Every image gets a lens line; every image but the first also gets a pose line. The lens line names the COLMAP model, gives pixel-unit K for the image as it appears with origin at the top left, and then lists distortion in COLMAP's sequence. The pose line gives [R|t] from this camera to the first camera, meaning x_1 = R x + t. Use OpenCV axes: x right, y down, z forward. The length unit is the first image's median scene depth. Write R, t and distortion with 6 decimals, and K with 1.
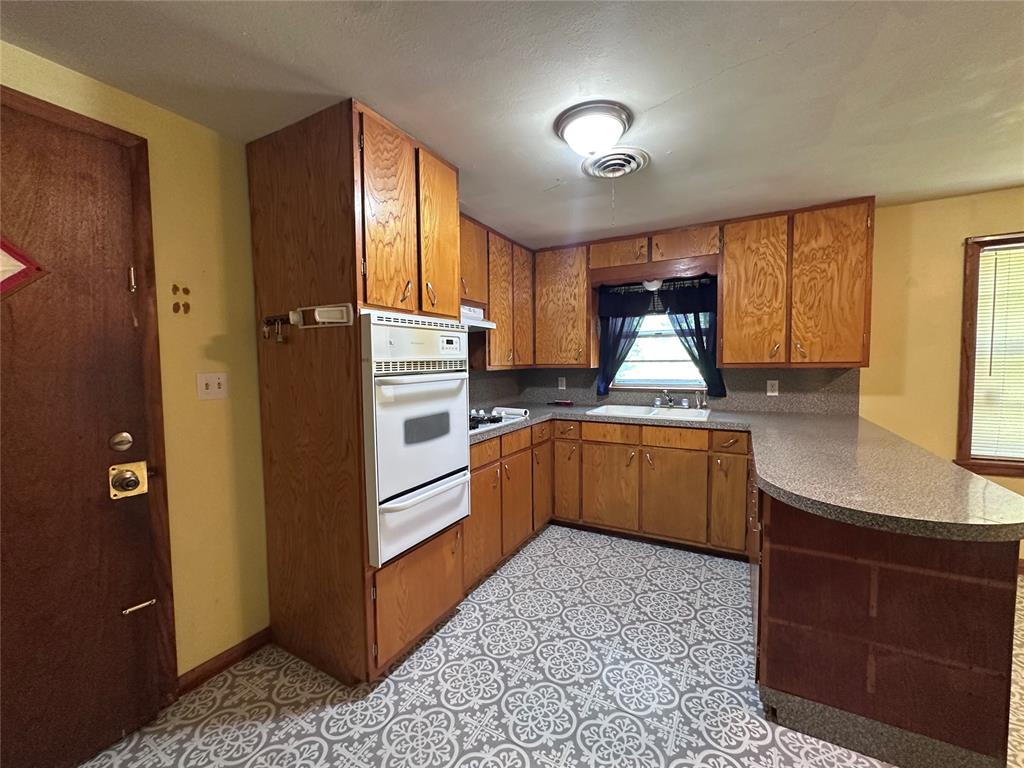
lens RADIAL K [[408.5, 0, 512.6], [0, 408.5, 383.9], [0, 0, 1]] dist [-0.002821, 0.000875]
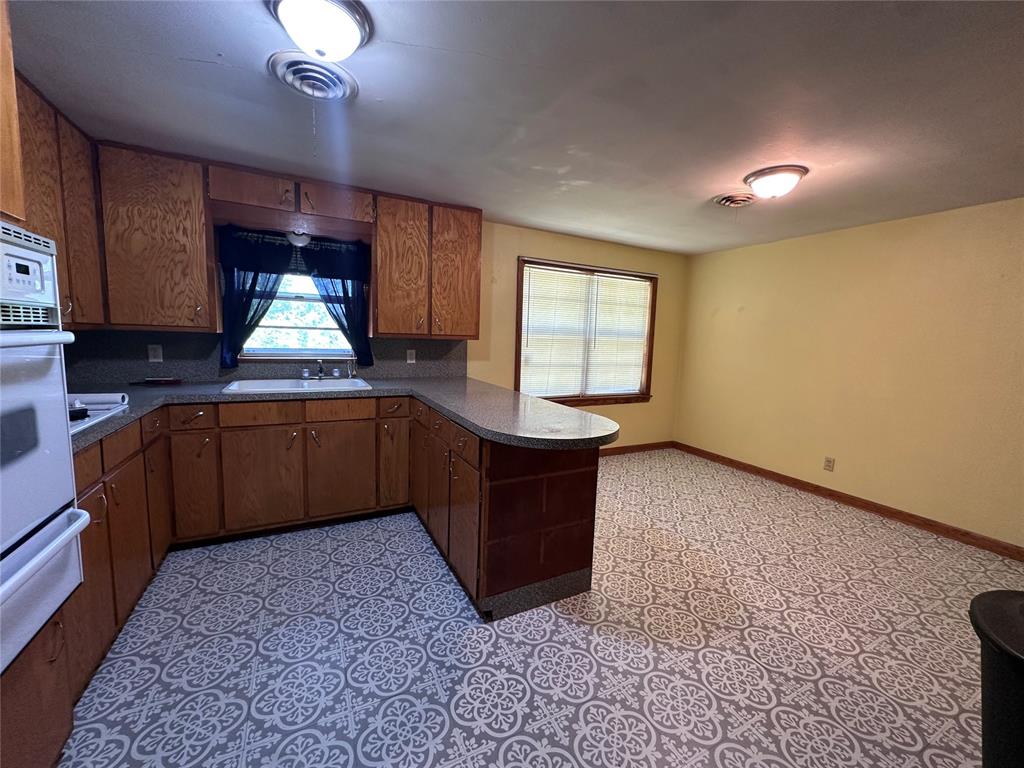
lens RADIAL K [[408.5, 0, 512.6], [0, 408.5, 383.9], [0, 0, 1]] dist [-0.002821, 0.000875]
pose [[0.558018, -0.065169, 0.827266, -0.174417], [0.006605, 0.997229, 0.074103, 0.004138], [-0.829802, -0.035887, 0.556902, 0.149815]]
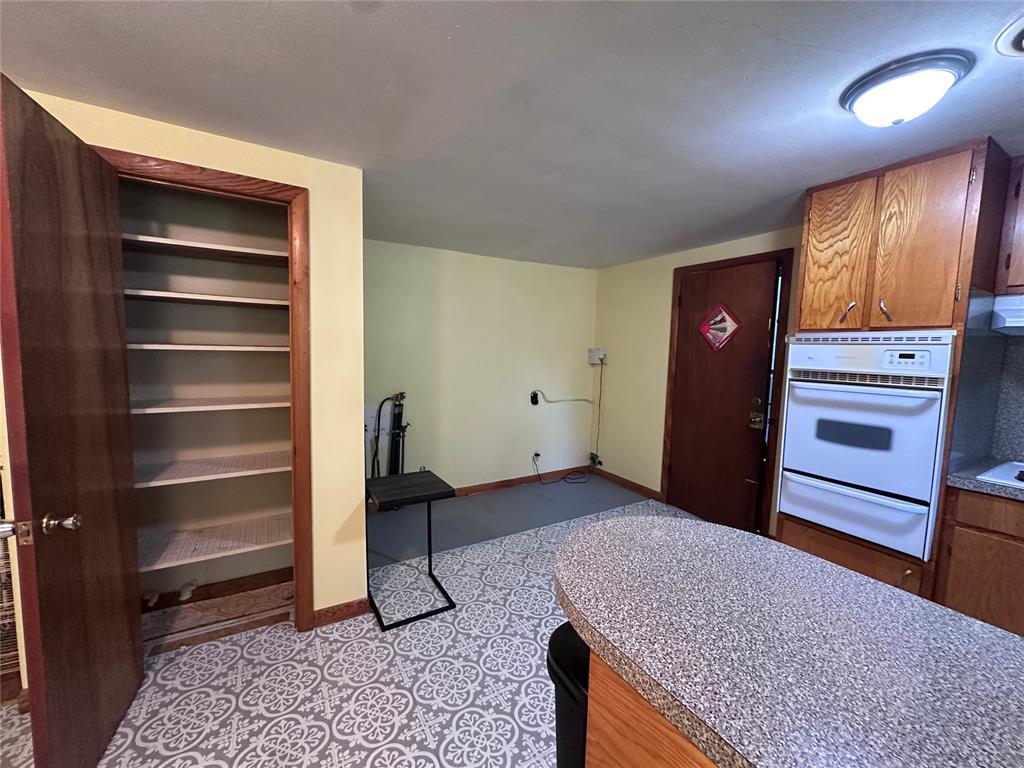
lens RADIAL K [[408.5, 0, 512.6], [0, 408.5, 383.9], [0, 0, 1]] dist [-0.002821, 0.000875]
pose [[-0.506189, 0.074150, -0.859229, 0.795944], [-0.067831, 0.989788, 0.125377, -0.068824], [0.859751, 0.121747, -0.495990, 0.501096]]
